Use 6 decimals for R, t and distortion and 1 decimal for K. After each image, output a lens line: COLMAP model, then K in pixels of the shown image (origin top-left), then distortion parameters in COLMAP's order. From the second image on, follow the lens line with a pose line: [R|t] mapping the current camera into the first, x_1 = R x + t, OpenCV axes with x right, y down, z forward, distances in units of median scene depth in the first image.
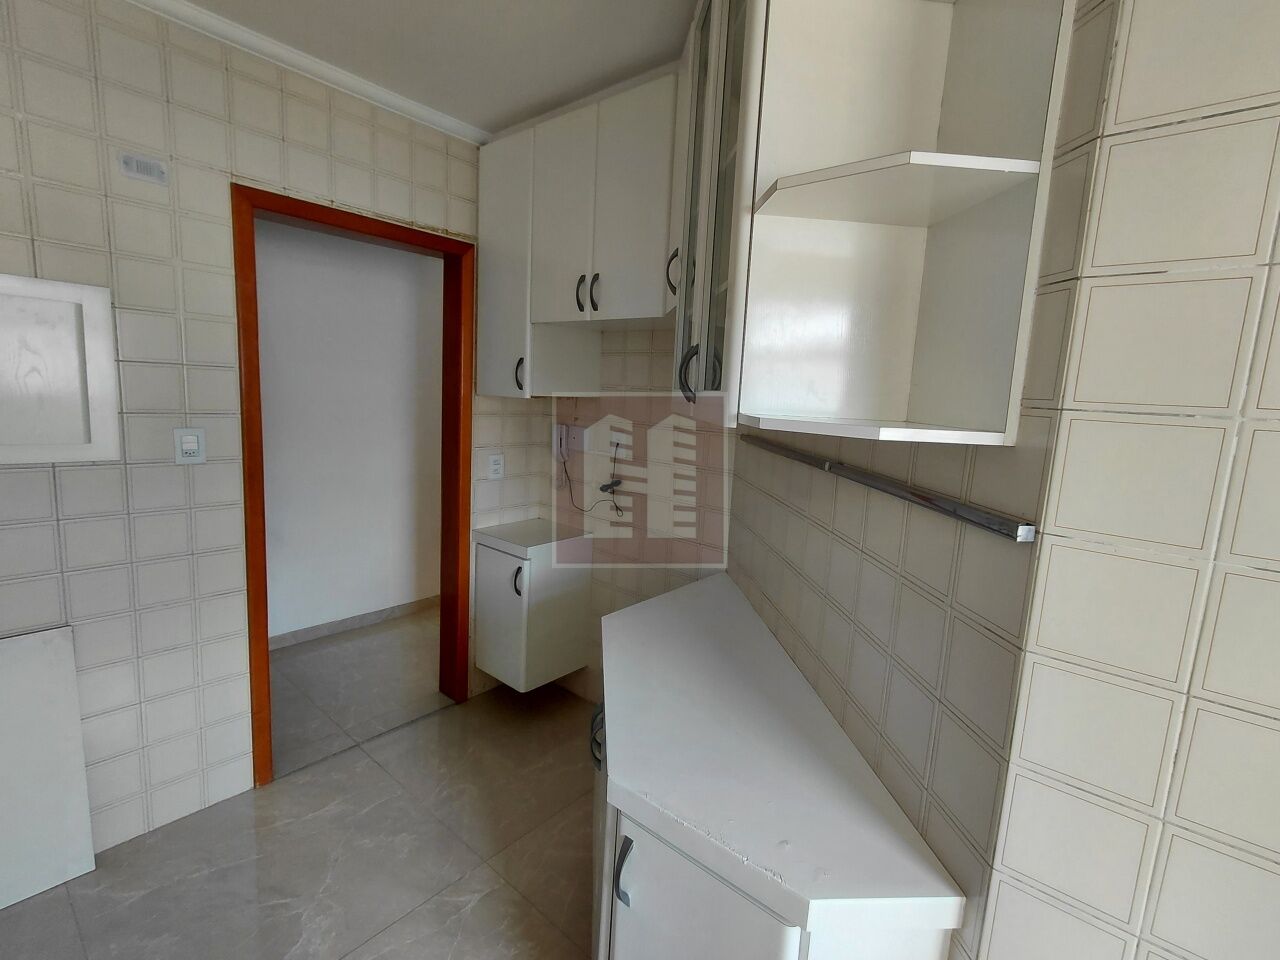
lens RADIAL K [[593.6, 0, 641.5], [0, 593.6, 473.0], [0, 0, 1]] dist [0.001832, -0.001247]
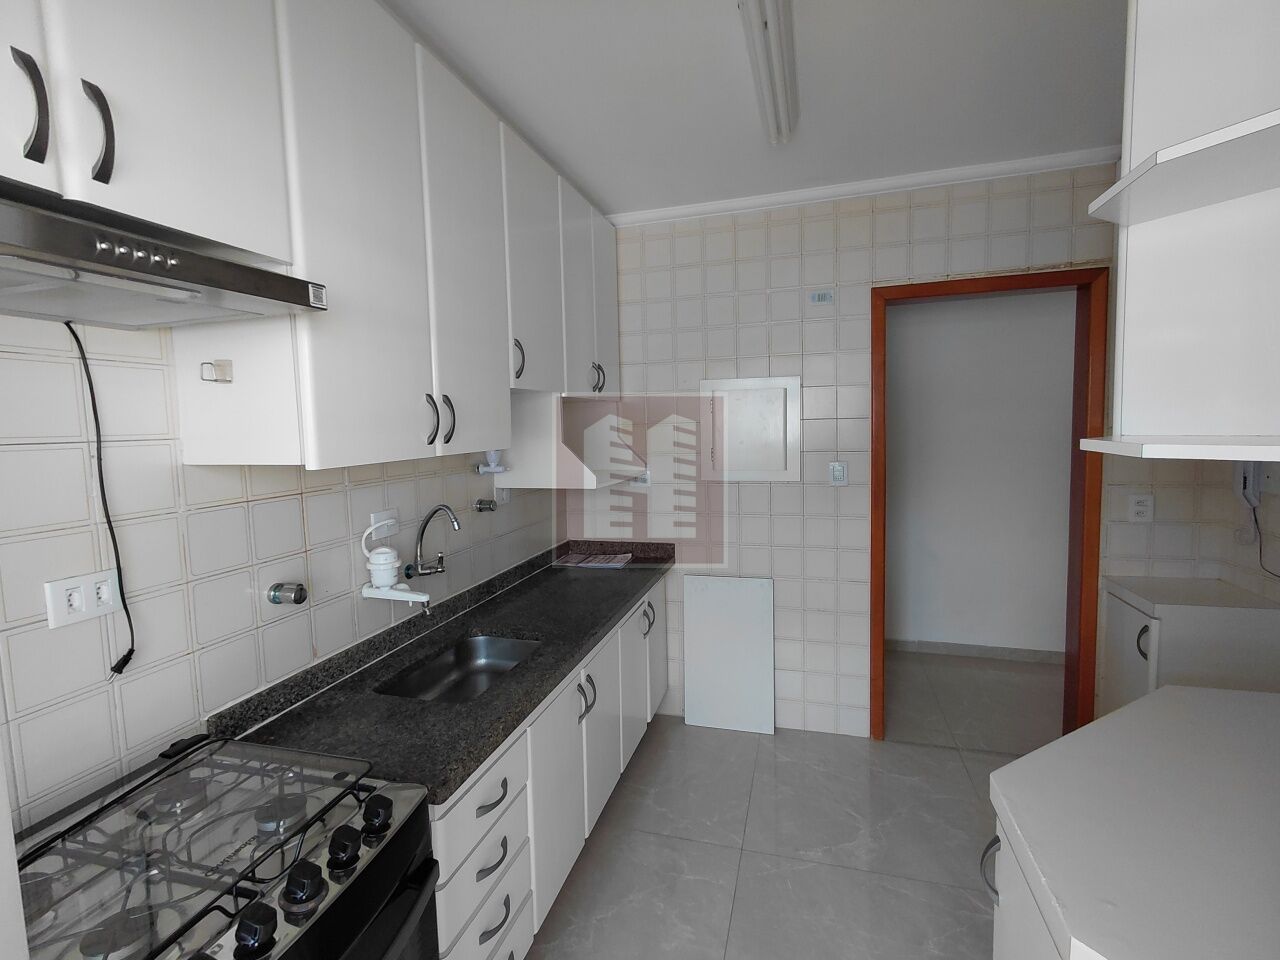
lens RADIAL K [[593.6, 0, 639.7], [0, 593.6, 480.1], [0, 0, 1]] dist [0.001832, -0.001247]
pose [[0.395132, 0.021760, -0.918366, 0.296644], [-0.080809, 0.996667, -0.011153, 0.019717], [0.915063, 0.078619, 0.395574, -0.018297]]
